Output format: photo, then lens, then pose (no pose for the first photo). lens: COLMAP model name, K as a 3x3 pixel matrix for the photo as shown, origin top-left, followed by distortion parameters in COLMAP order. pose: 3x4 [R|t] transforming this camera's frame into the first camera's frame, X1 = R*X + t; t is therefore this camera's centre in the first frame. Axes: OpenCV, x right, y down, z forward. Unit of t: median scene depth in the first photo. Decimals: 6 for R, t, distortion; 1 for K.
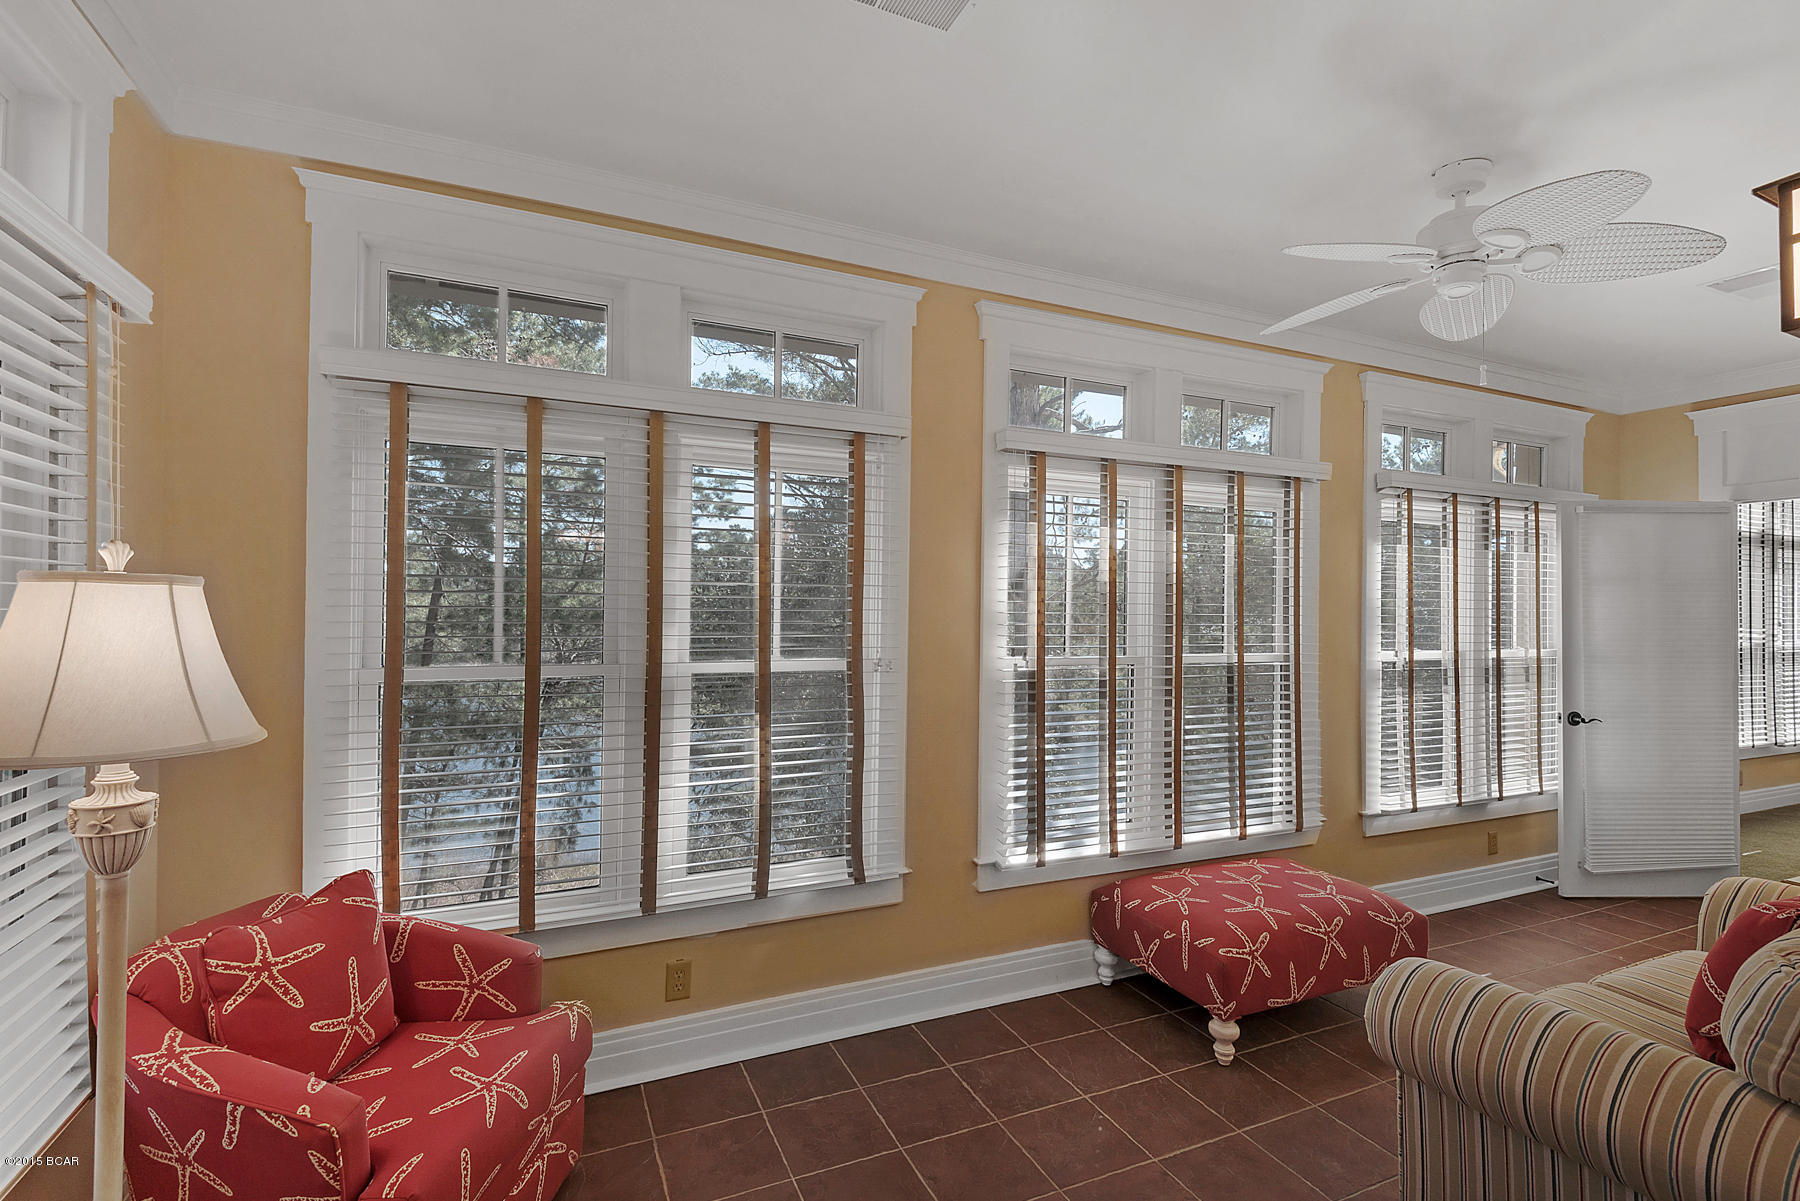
lens RADIAL K [[826.2, 0, 900.0], [0, 826.2, 600.5], [0, 0, 1]] dist [0.000763, -0.000127]
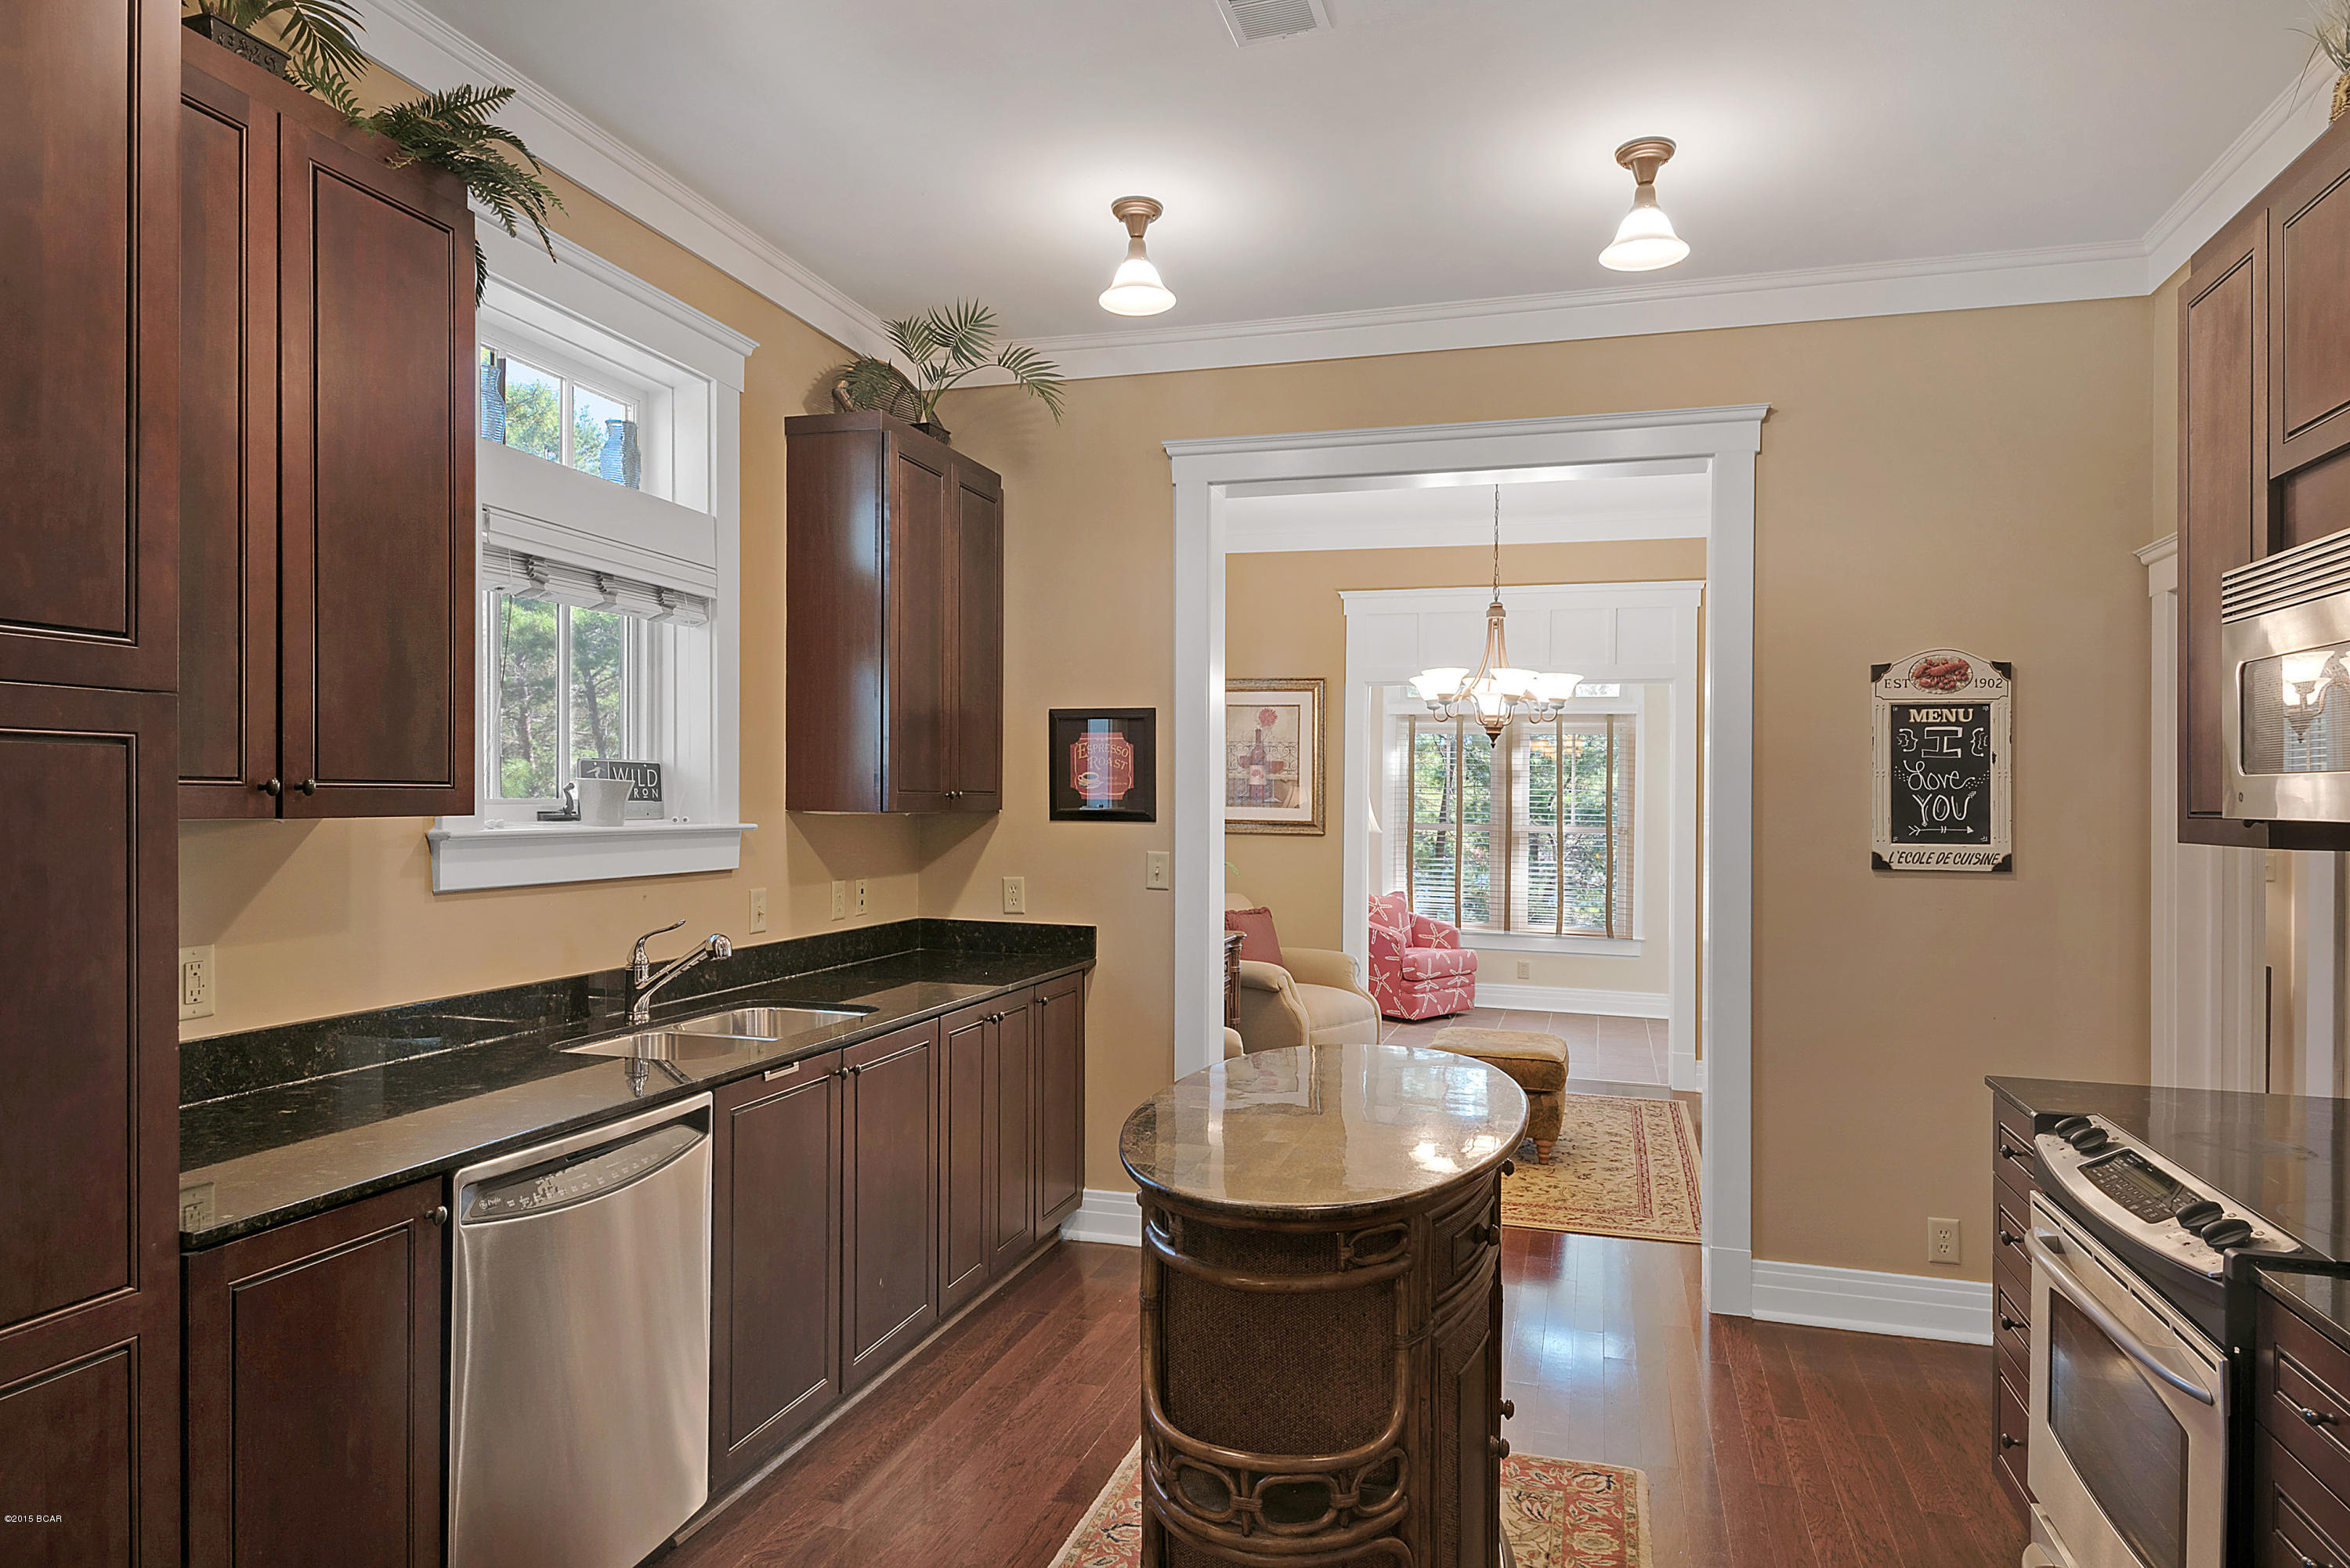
lens RADIAL K [[1361.6, 0, 1175.0], [0, 1361.6, 784.0], [0, 0, 1]] dist [0.001654, 0.000141]
pose [[0.752694, -0.003283, -0.658362, 1.369168], [-0.002910, 0.999961, -0.008313, 0.005189], [0.658364, 0.008173, 0.752655, -2.243422]]
